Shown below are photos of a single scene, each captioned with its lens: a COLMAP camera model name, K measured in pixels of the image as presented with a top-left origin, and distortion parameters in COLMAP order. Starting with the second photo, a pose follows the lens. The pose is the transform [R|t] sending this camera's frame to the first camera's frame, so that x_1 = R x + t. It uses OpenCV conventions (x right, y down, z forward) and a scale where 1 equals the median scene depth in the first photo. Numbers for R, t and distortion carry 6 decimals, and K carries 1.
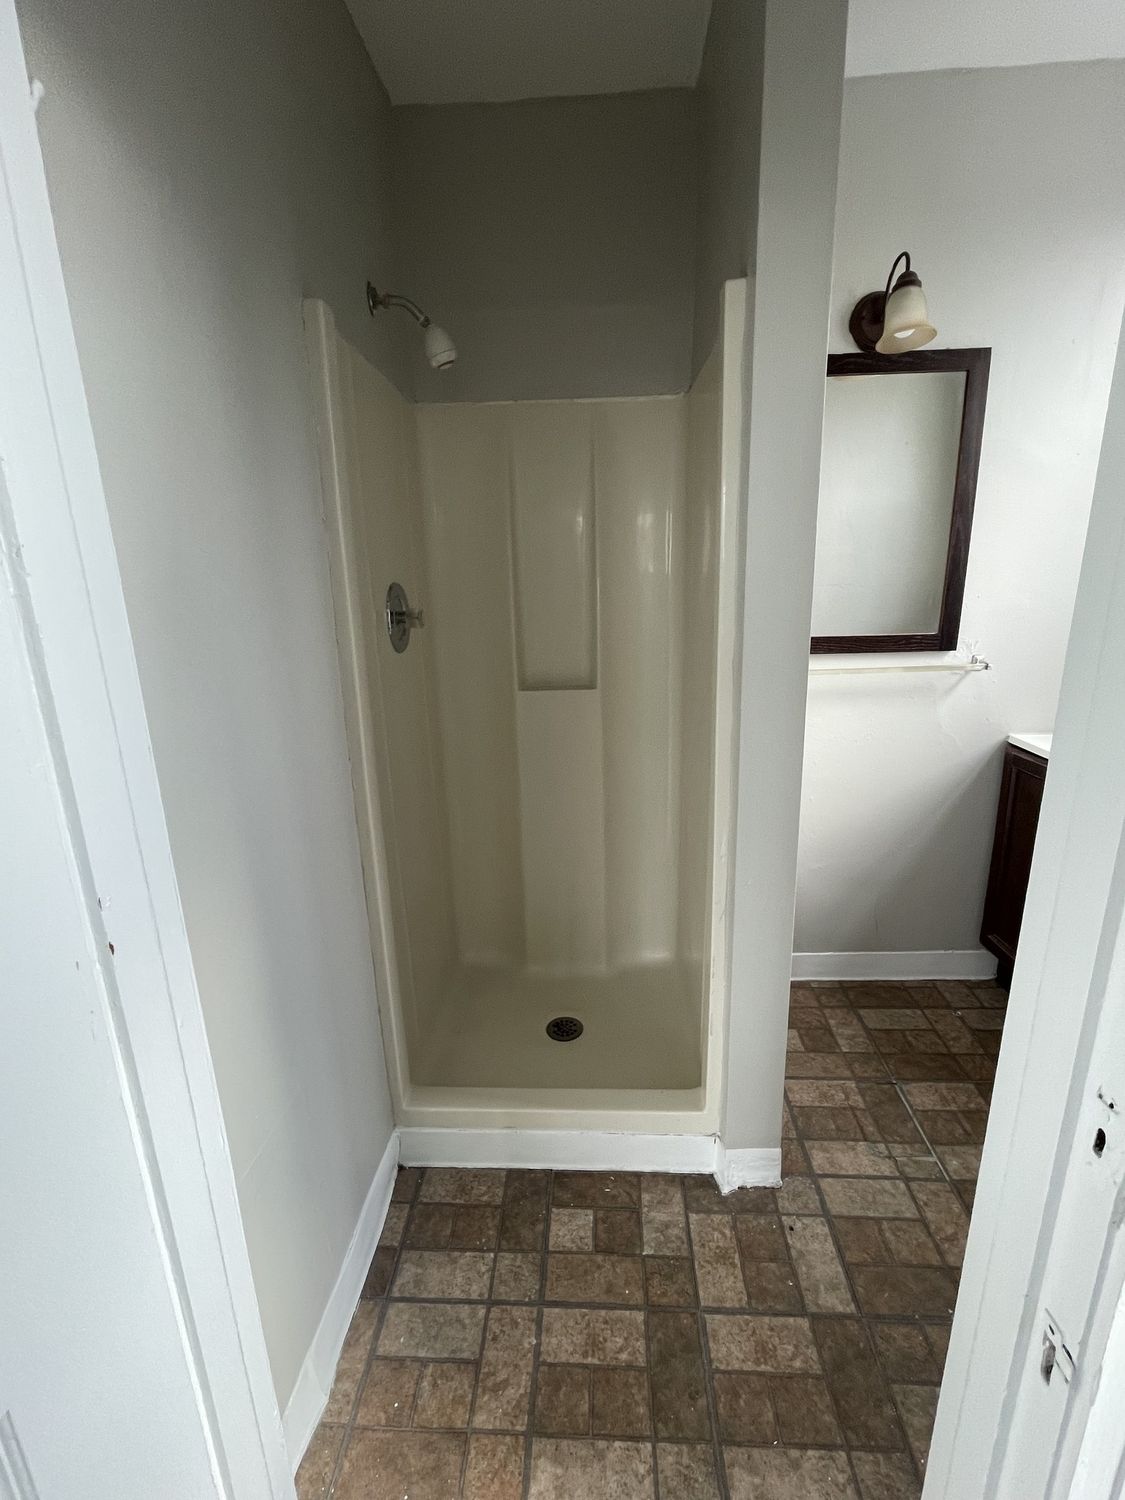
lens RADIAL K [[662.7, 0, 564.5], [0, 662.7, 742.0], [0, 0, 1]] dist [-0.001744, -0.001415]
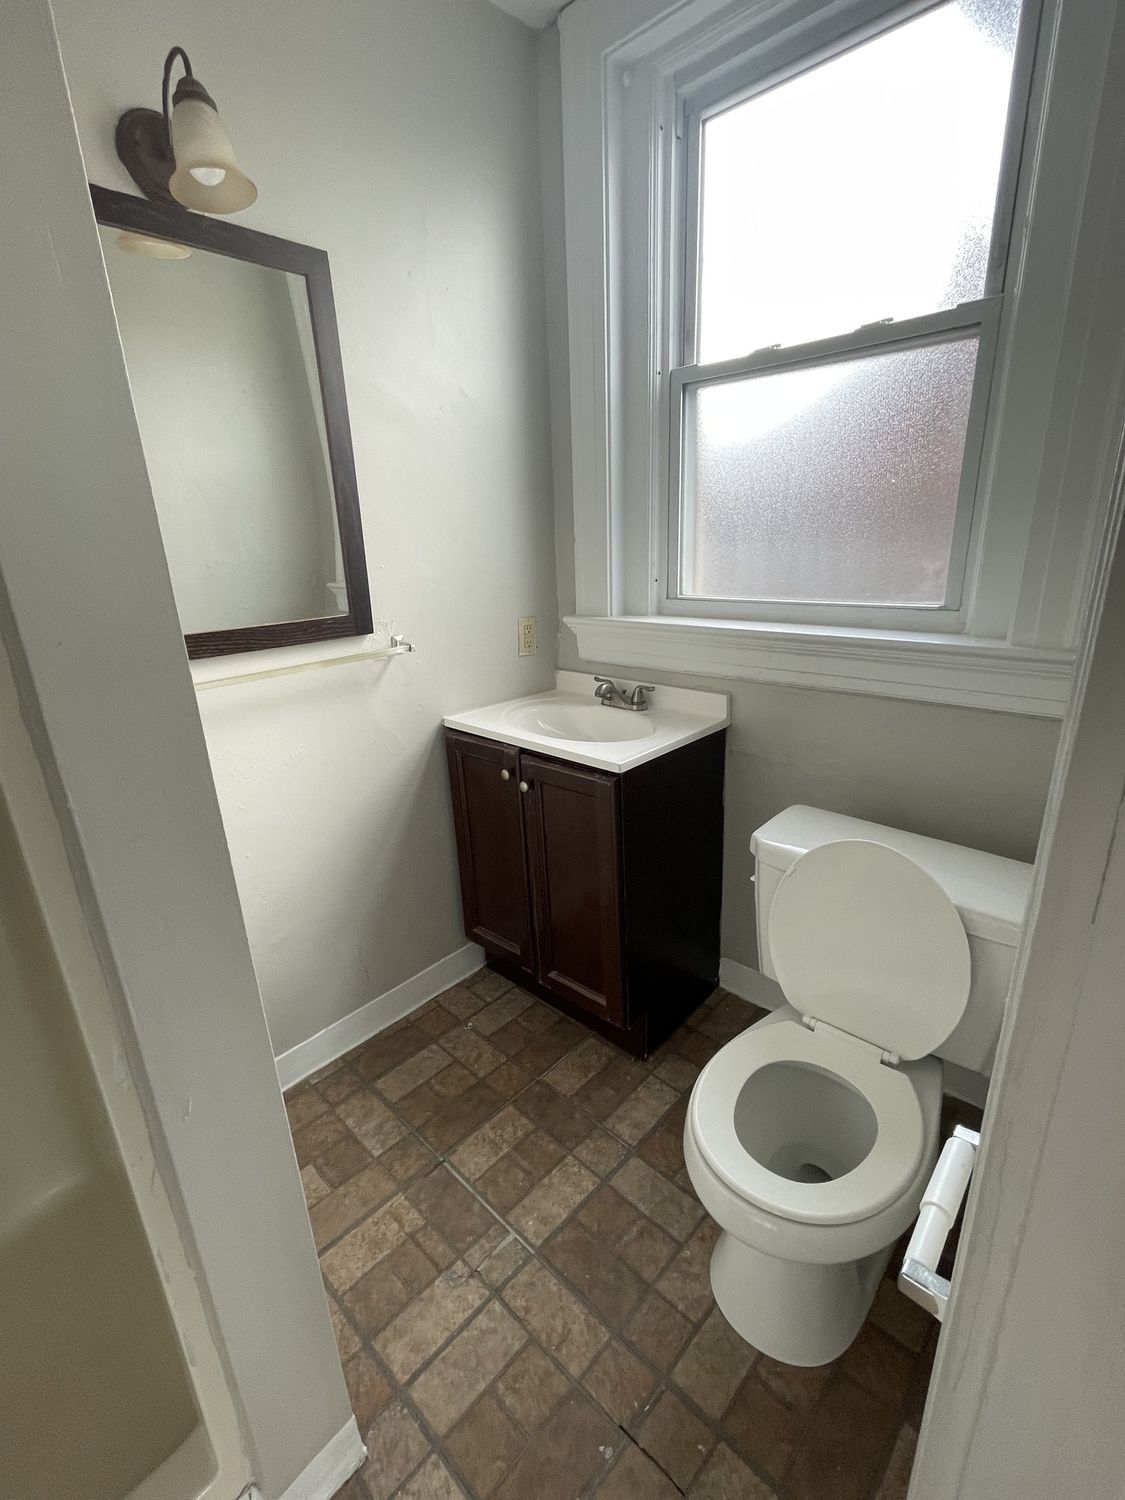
lens RADIAL K [[662.7, 0, 559.9], [0, 662.7, 745.7], [0, 0, 1]] dist [-0.001744, -0.001415]
pose [[0.648027, -0.225371, 0.727509, 0.111106], [0.212664, 0.970766, 0.111298, -0.046783], [-0.731324, 0.082591, 0.677011, 0.294207]]
